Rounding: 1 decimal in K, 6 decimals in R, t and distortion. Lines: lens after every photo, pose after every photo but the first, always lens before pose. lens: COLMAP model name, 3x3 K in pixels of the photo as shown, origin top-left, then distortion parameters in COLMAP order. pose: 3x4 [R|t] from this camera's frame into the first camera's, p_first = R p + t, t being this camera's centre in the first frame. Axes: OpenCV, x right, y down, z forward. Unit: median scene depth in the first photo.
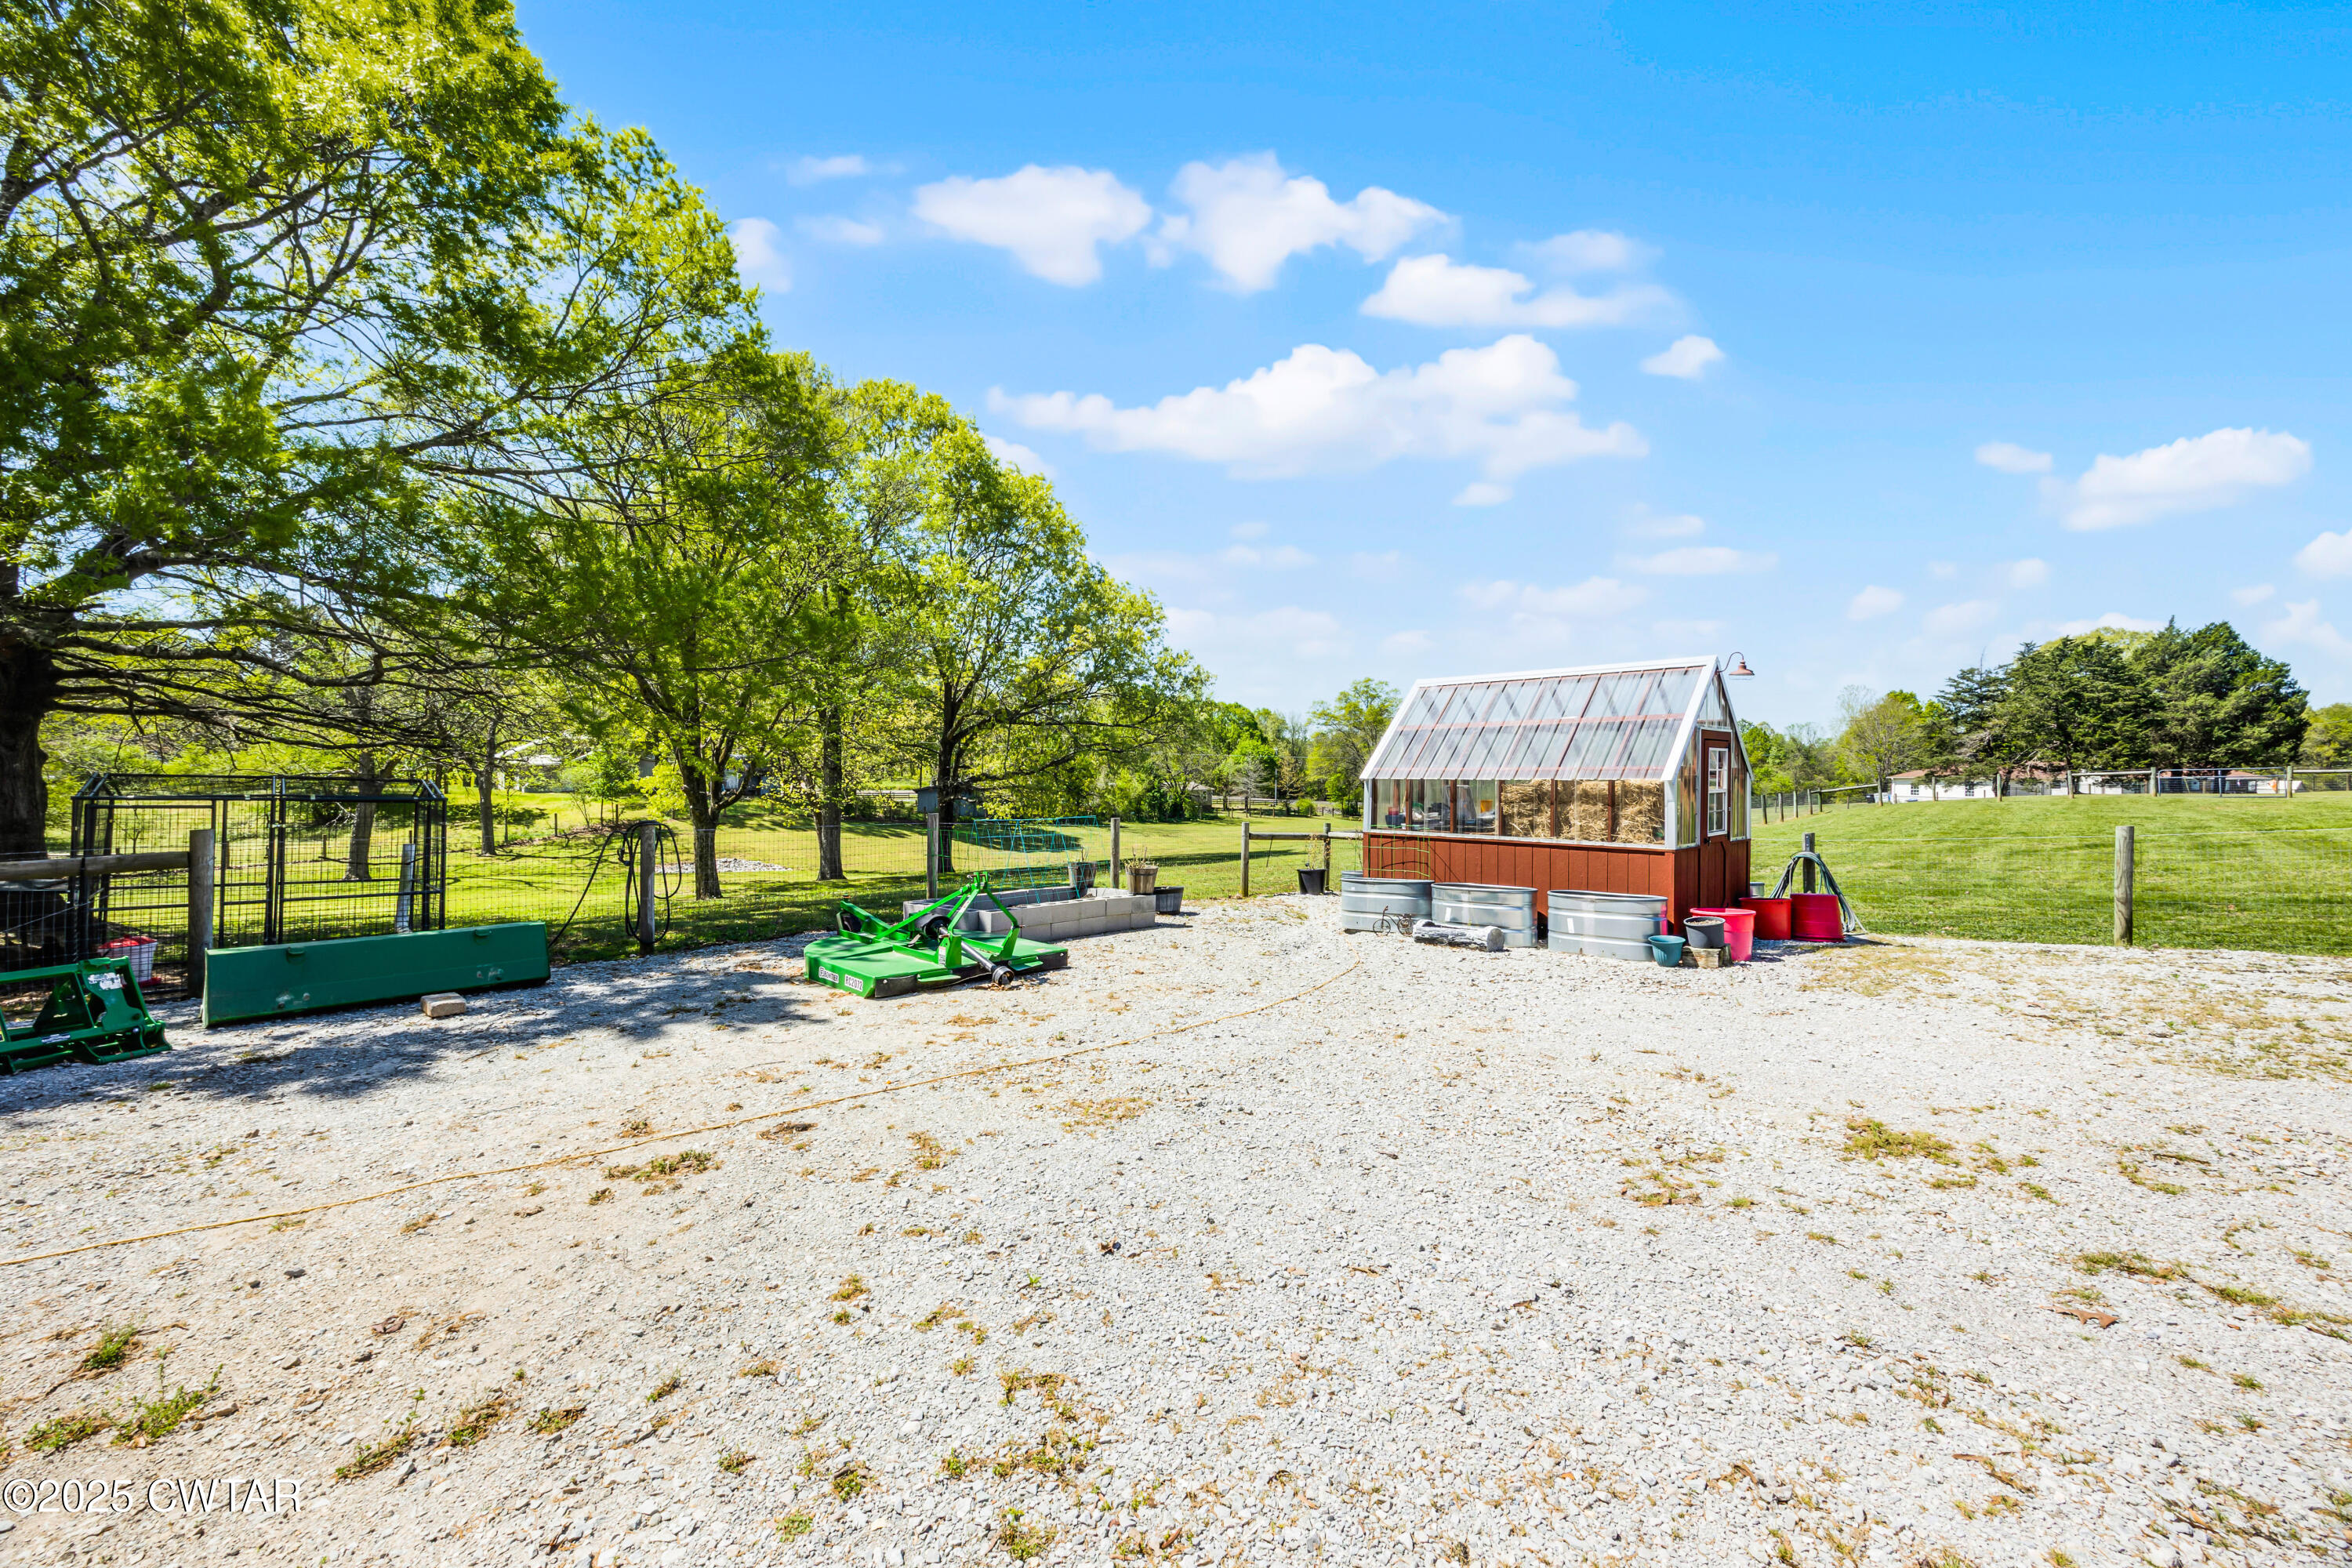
lens RADIAL K [[896.2, 0, 1172.6], [0, 896.2, 793.1], [0, 0, 1]] dist [-0.005828, 0.000104]
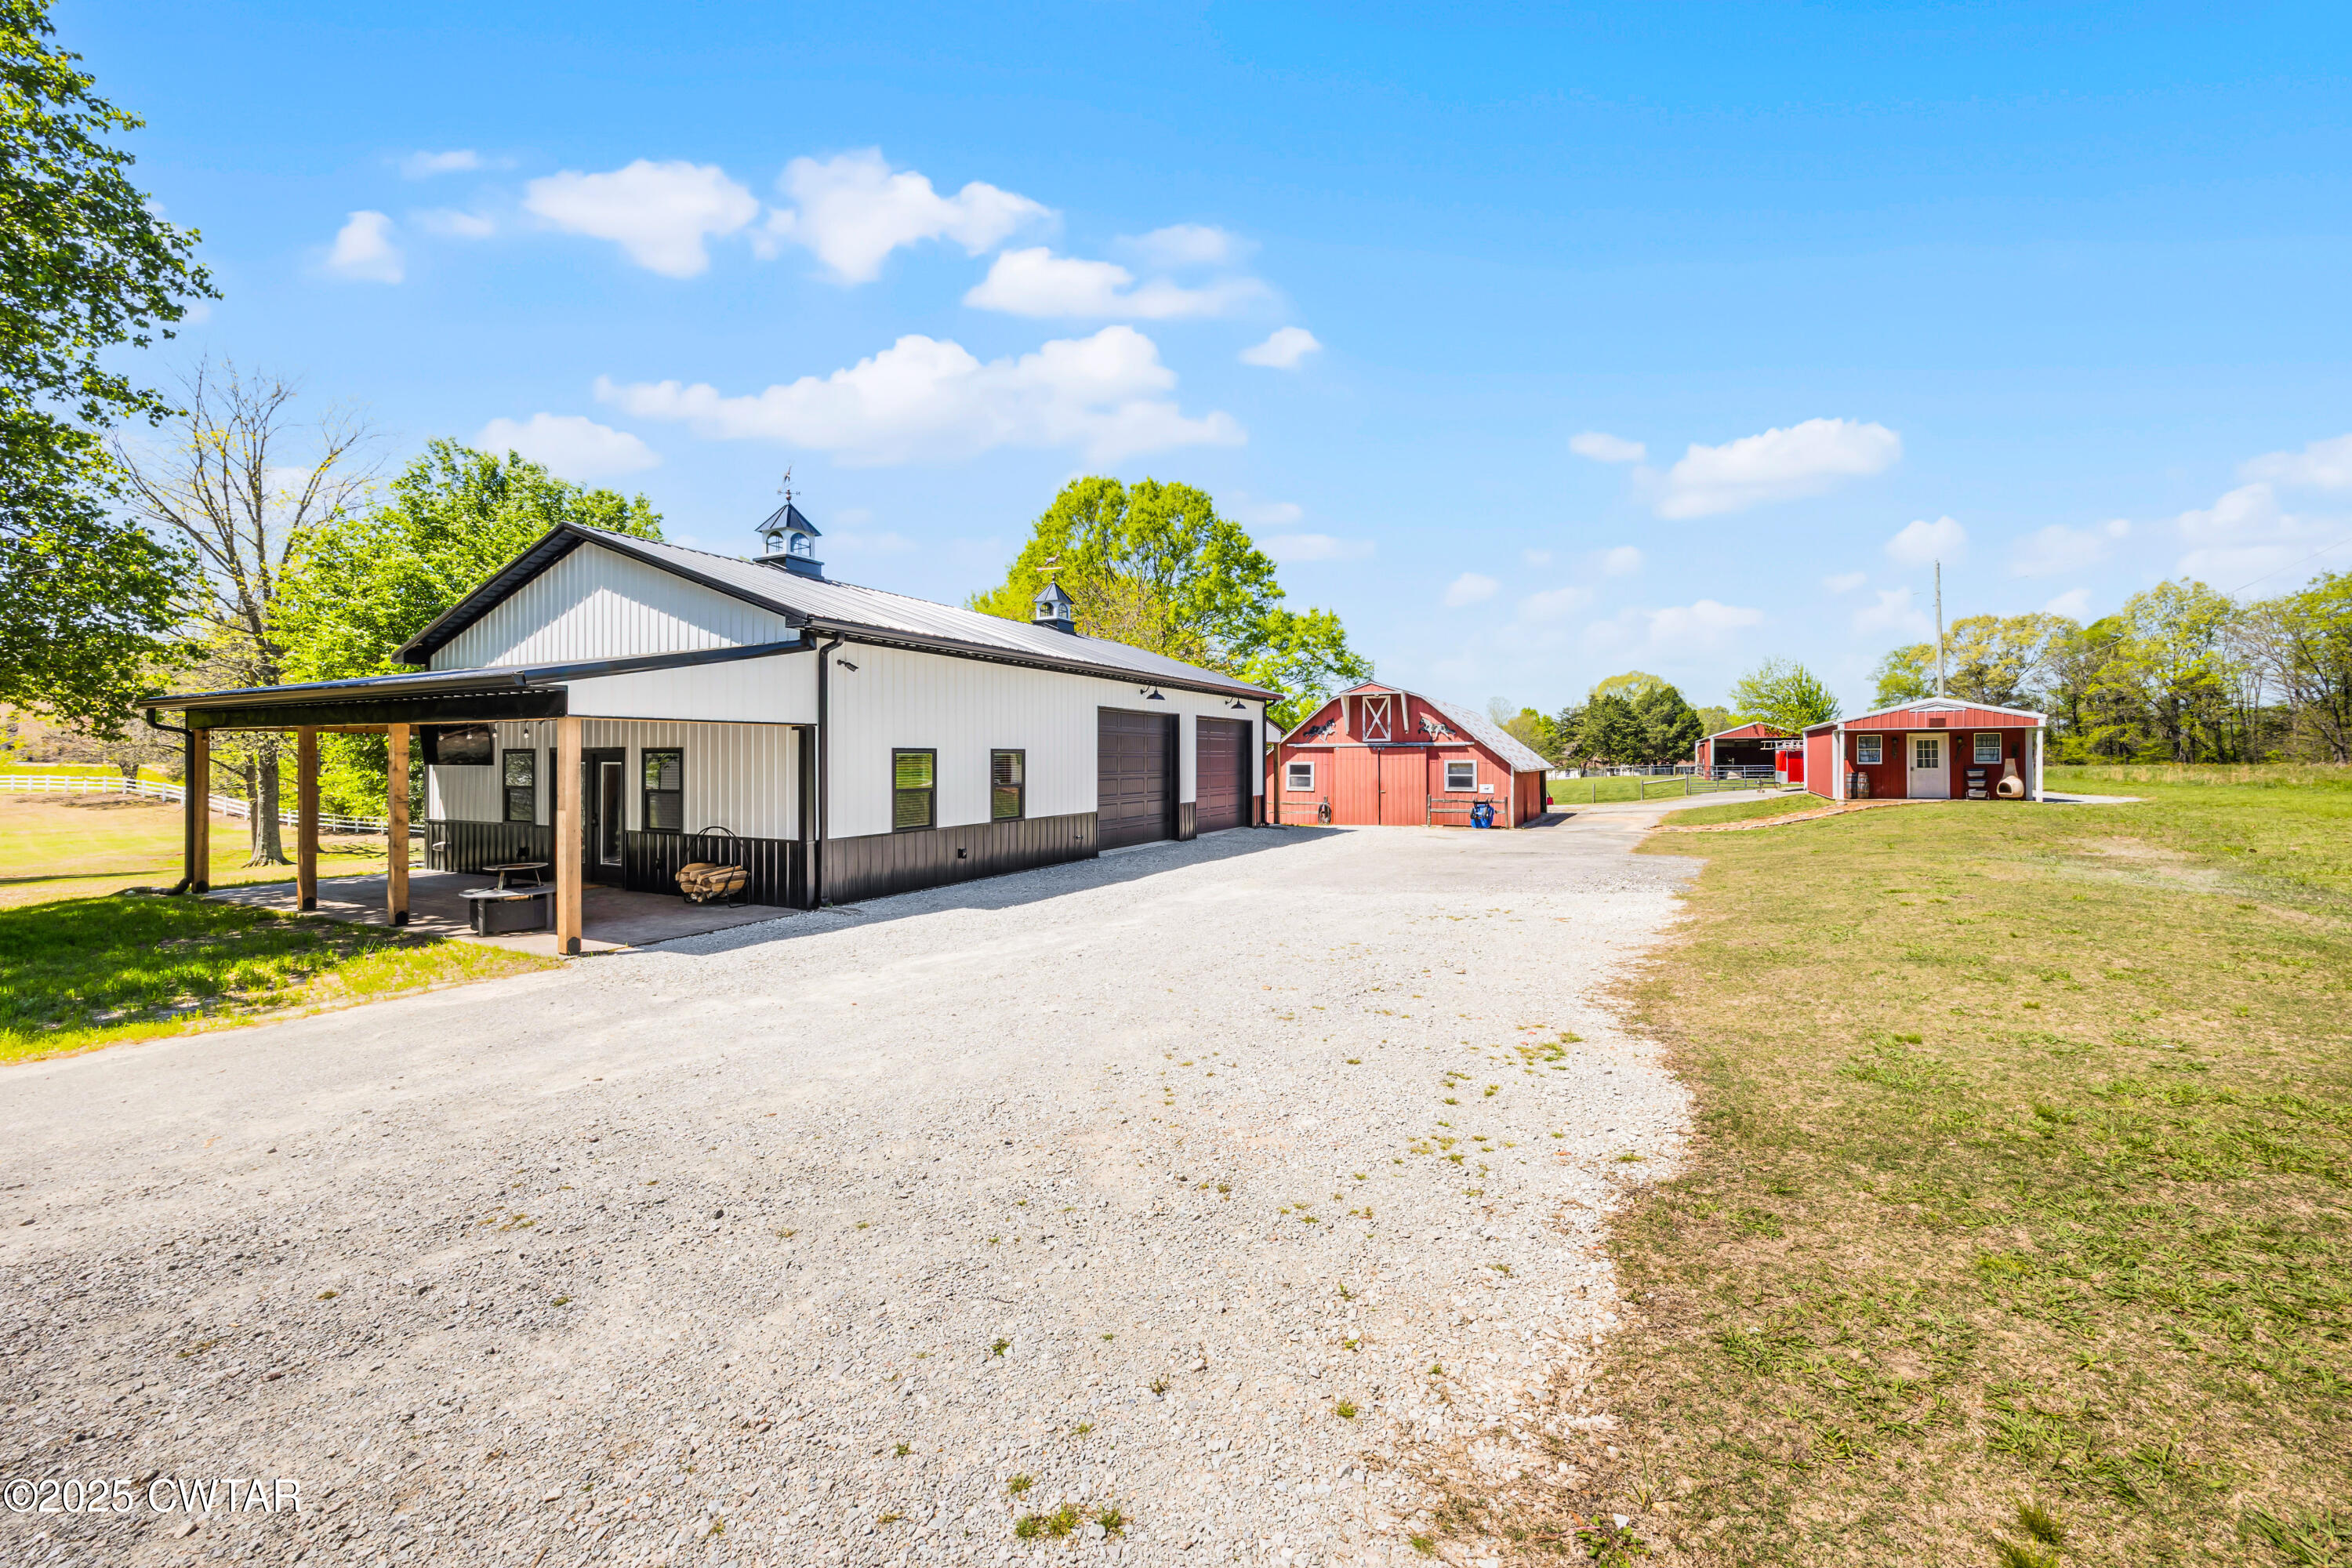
lens RADIAL K [[896.2, 0, 1174.5], [0, 896.2, 766.8], [0, 0, 1]] dist [-0.005828, 0.000104]
pose [[0.947330, -0.002092, 0.320251, -0.518576], [0.005972, 0.999920, -0.011135, -0.001662], [-0.320202, 0.012461, 0.947267, -0.544417]]
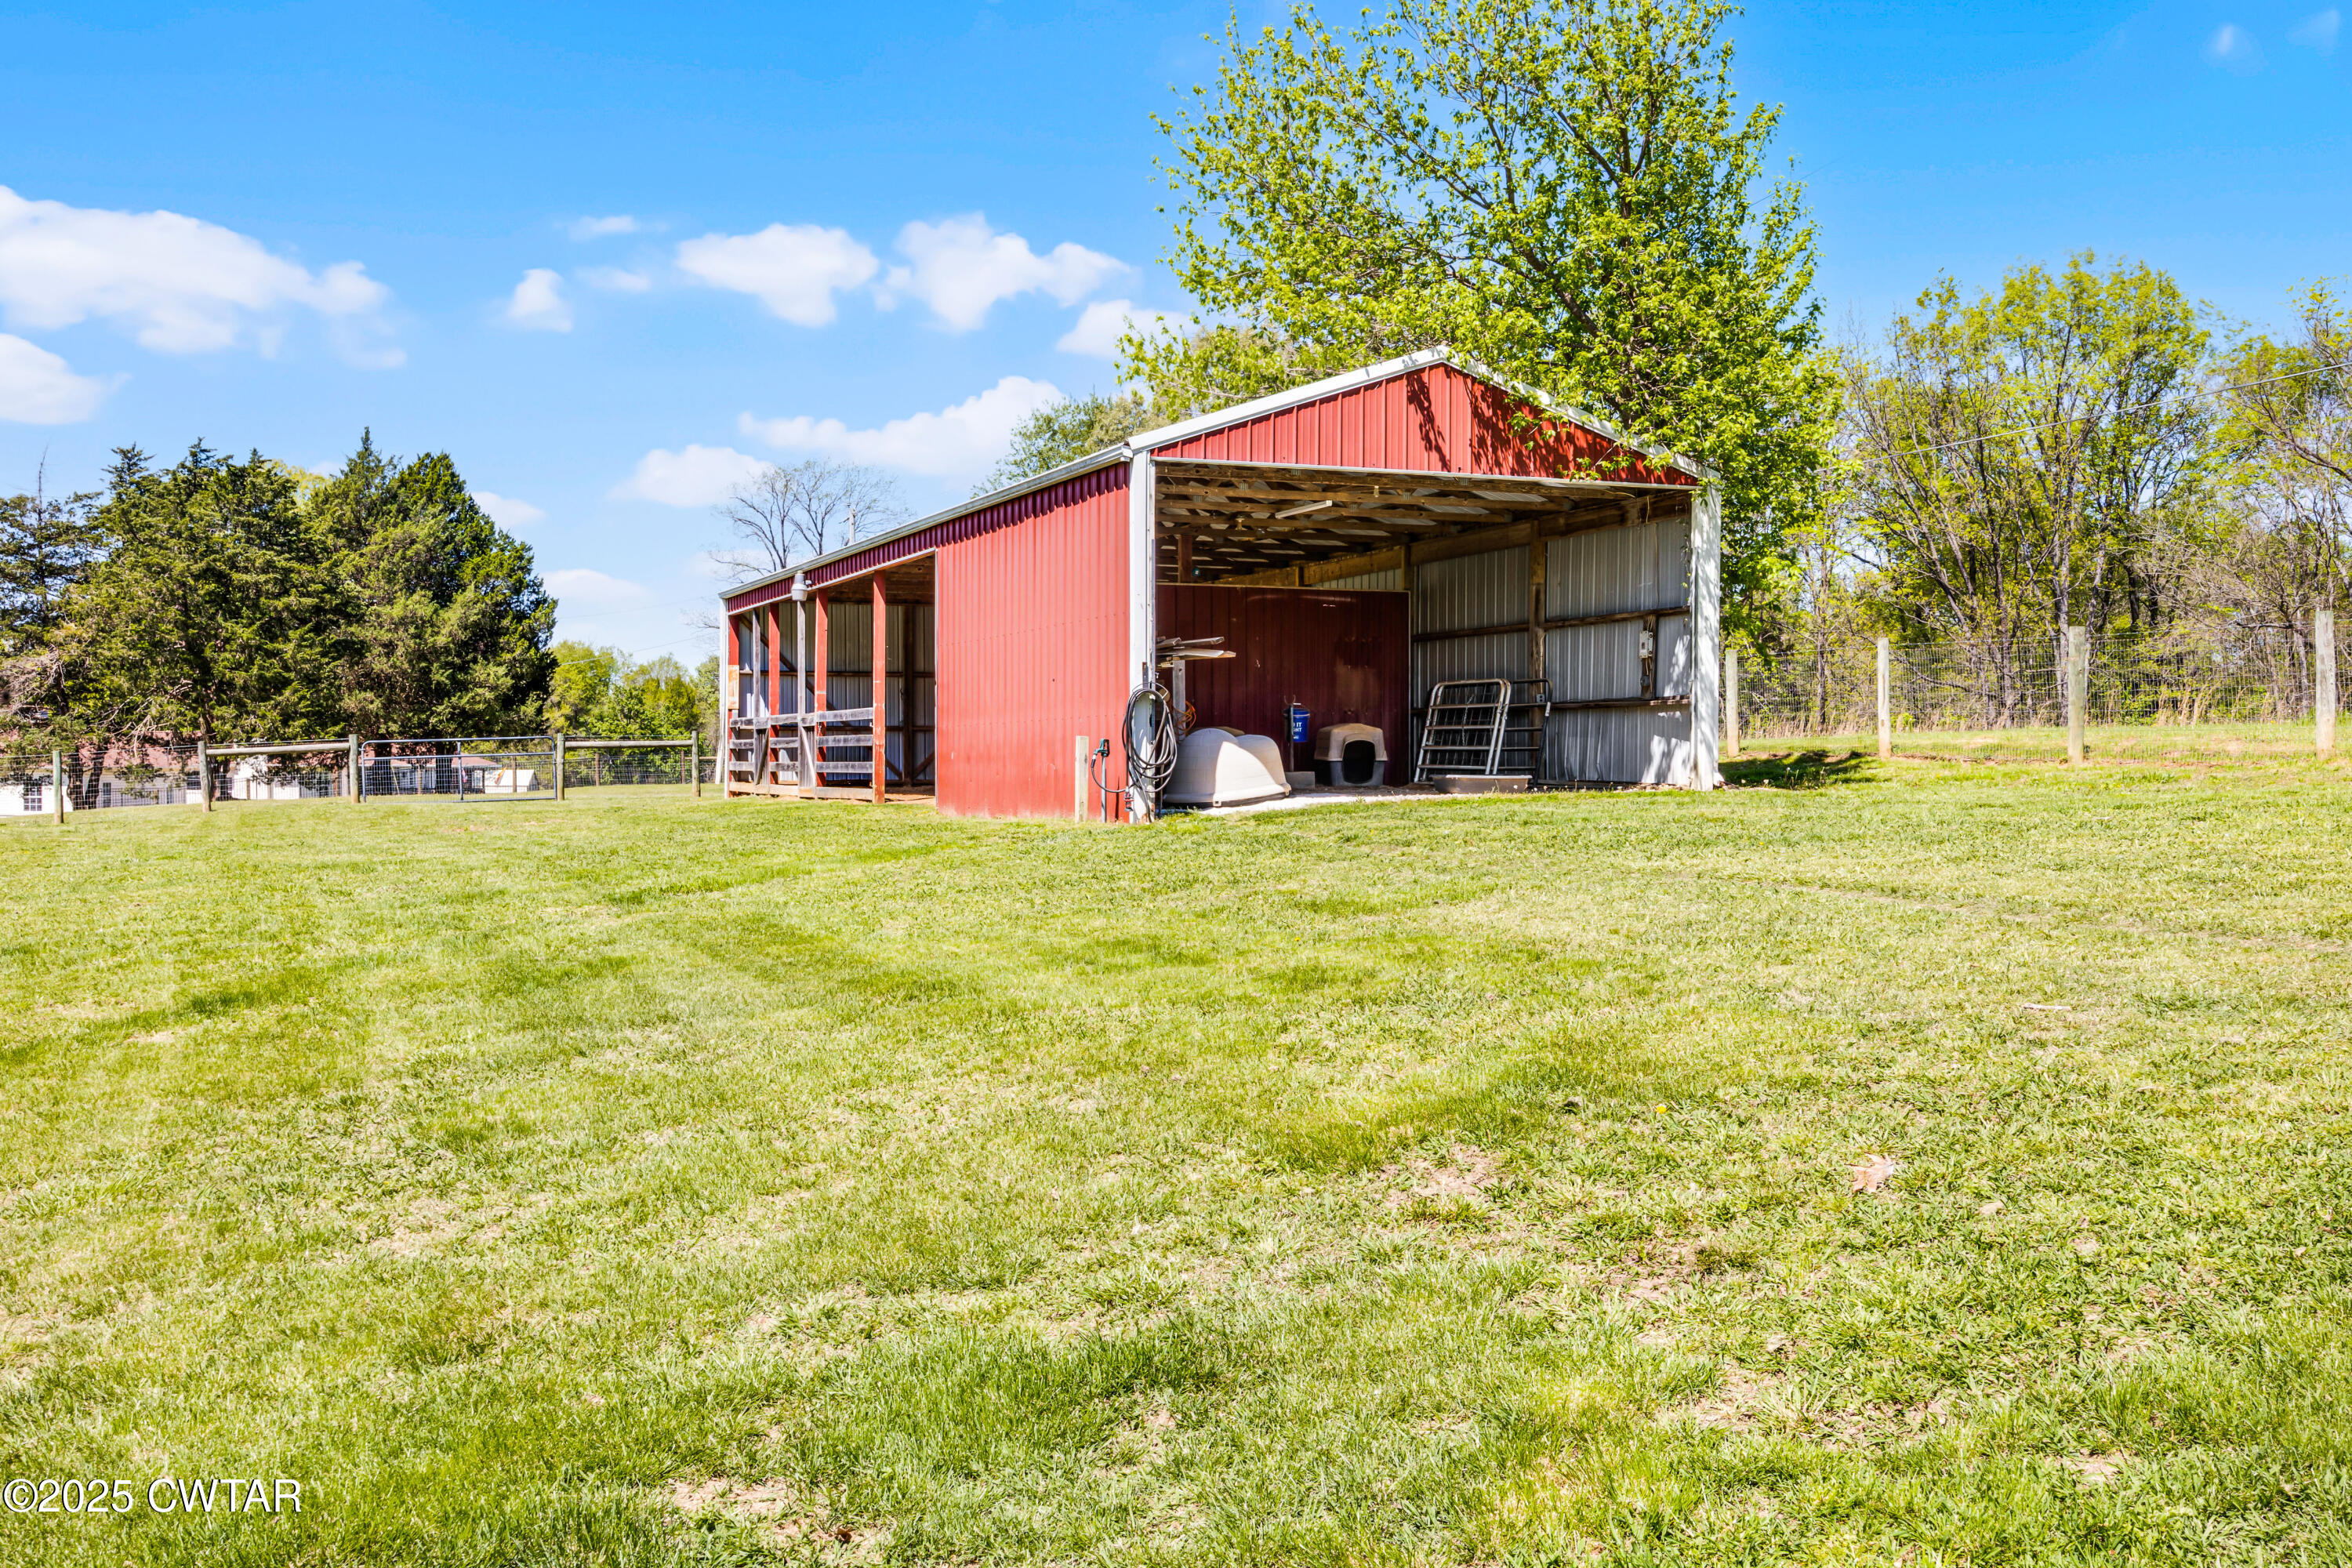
lens RADIAL K [[2340.1, 0, 1176.5], [0, 2340.1, 789.6], [0, 0, 1]] dist [0.008276, 0.000000]
pose [[0.384849, -0.010491, 0.922920, 0.121305], [0.018190, 0.999827, 0.003780, -0.000172], [-0.922800, 0.015333, 0.384974, 0.113713]]
